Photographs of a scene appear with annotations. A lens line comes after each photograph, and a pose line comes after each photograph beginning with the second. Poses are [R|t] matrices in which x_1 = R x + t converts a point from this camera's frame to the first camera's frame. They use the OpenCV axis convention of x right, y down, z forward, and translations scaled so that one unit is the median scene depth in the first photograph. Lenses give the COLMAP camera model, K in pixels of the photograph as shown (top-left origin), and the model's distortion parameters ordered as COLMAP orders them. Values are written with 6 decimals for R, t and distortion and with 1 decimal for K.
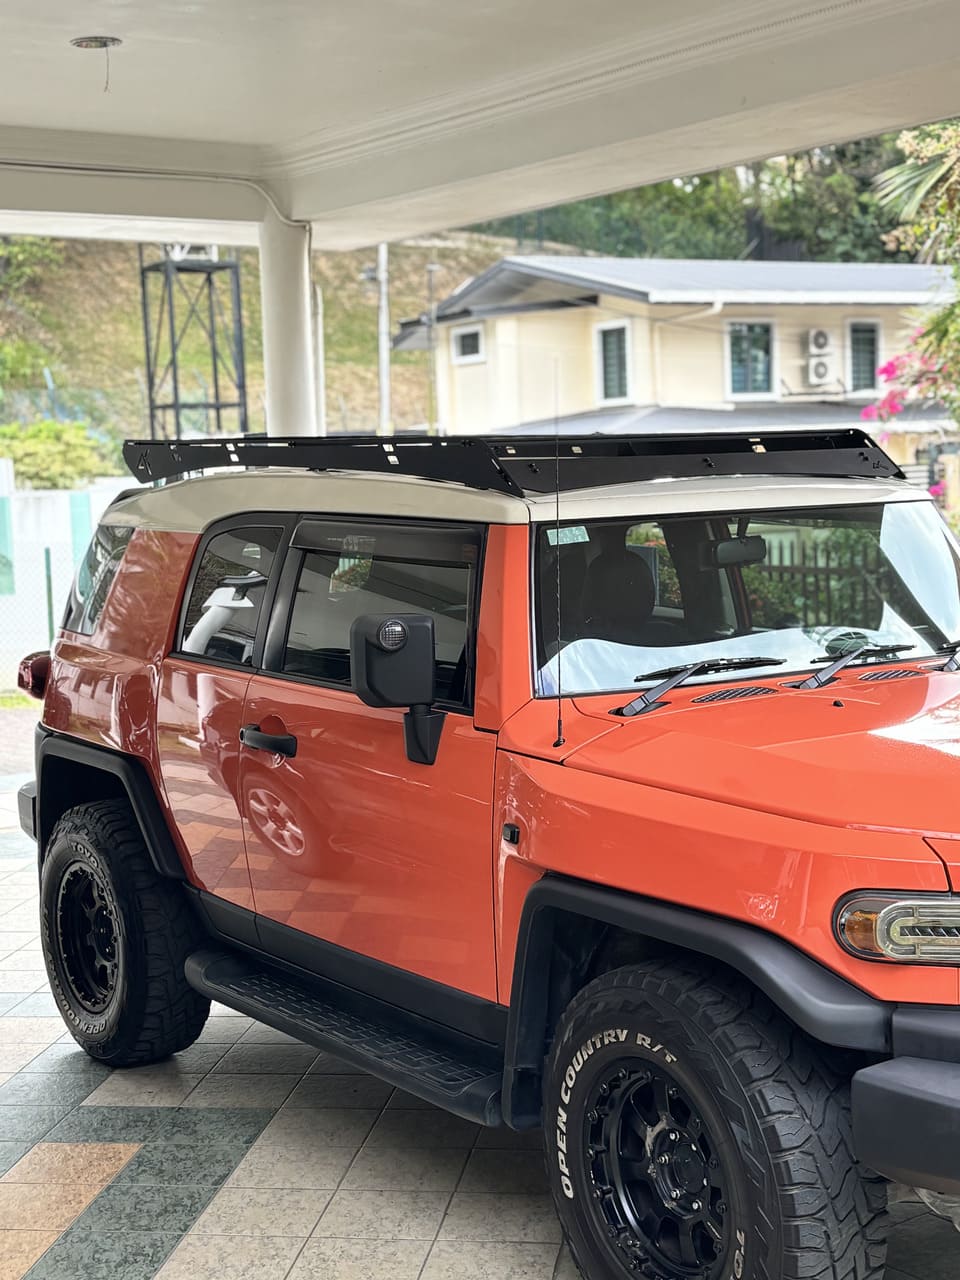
lens RADIAL K [[1956.2, 0, 476.1], [0, 1956.2, 639.0], [0, 0, 1]] dist [0.130272, 0.000000]
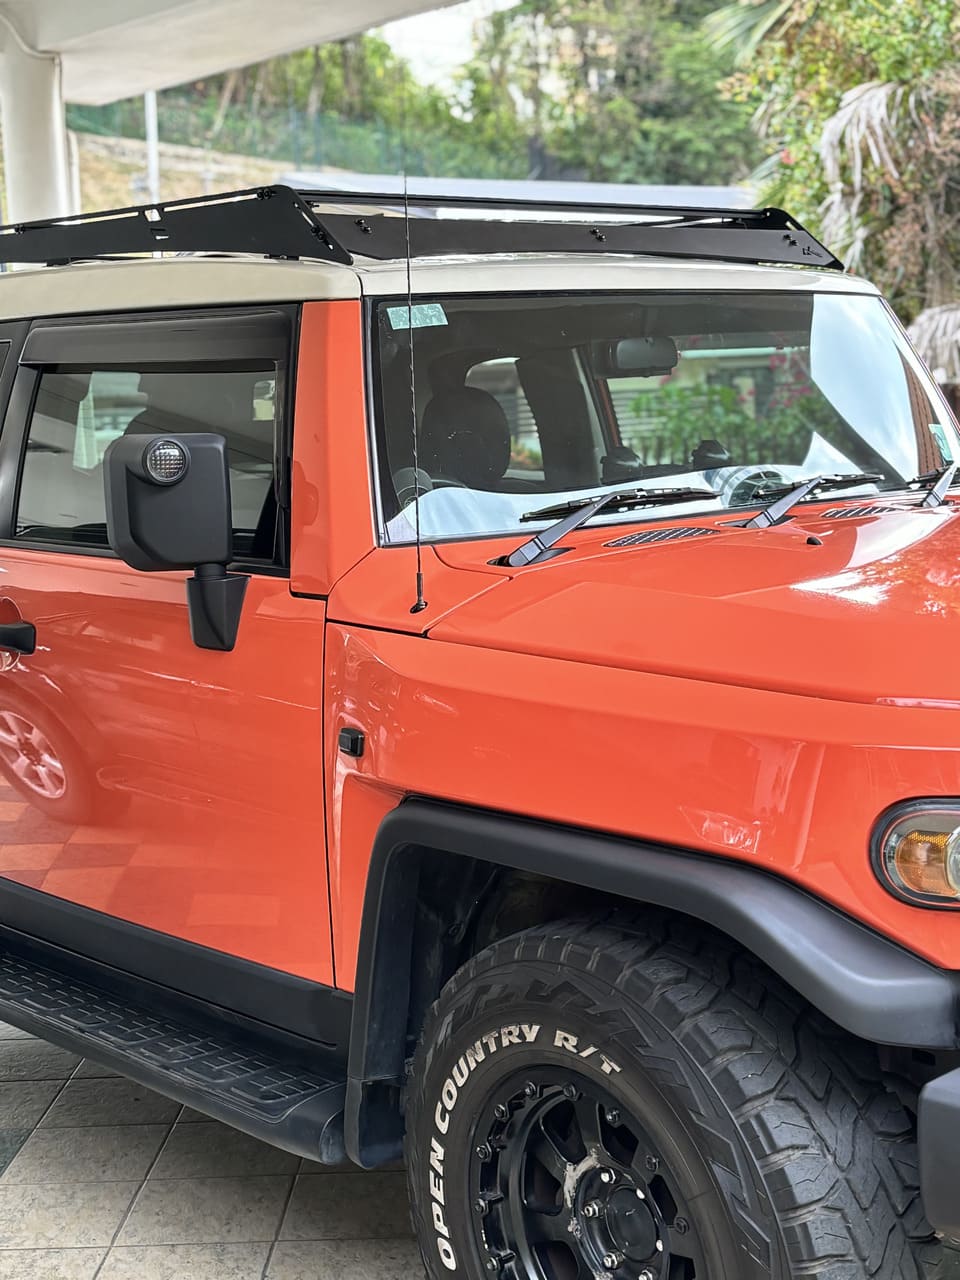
lens RADIAL K [[1956.2, 0, 481.7], [0, 1956.2, 641.2], [0, 0, 1]] dist [0.130272, 0.000000]
pose [[0.993602, -0.027342, 0.109581, -0.010108], [0.024067, 0.999227, 0.031098, 0.041567], [-0.110346, -0.028261, 0.993491, 0.300096]]
